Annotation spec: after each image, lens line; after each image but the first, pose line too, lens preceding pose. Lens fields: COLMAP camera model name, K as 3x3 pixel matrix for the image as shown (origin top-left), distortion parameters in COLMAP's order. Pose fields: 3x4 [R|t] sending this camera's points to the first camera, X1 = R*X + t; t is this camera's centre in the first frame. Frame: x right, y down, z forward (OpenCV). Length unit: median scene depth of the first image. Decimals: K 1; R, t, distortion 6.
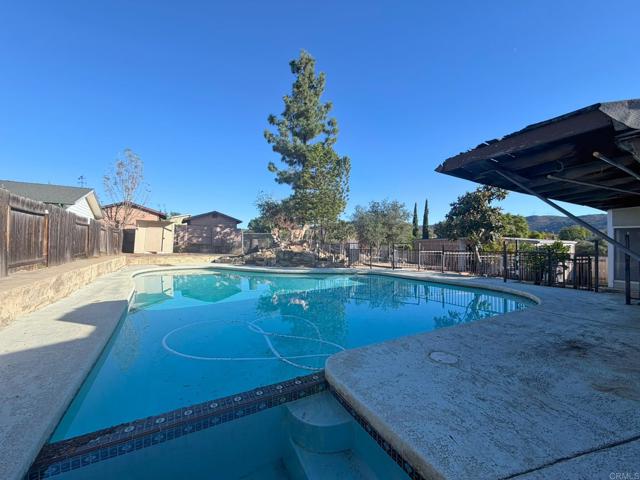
lens RADIAL K [[256.4, 0, 320.8], [0, 256.4, 240.2], [0, 0, 1]] dist [-0.009888, 0.000978]
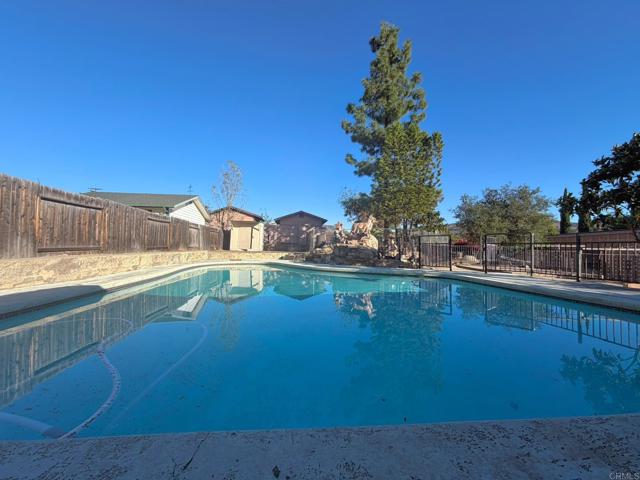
lens RADIAL K [[256.4, 0, 316.2], [0, 256.4, 241.0], [0, 0, 1]] dist [-0.009888, 0.000978]
pose [[0.904793, -0.007033, -0.425793, 0.093739], [0.003509, 0.999953, -0.009060, 0.019285], [0.425837, 0.006703, 0.904775, 0.114791]]
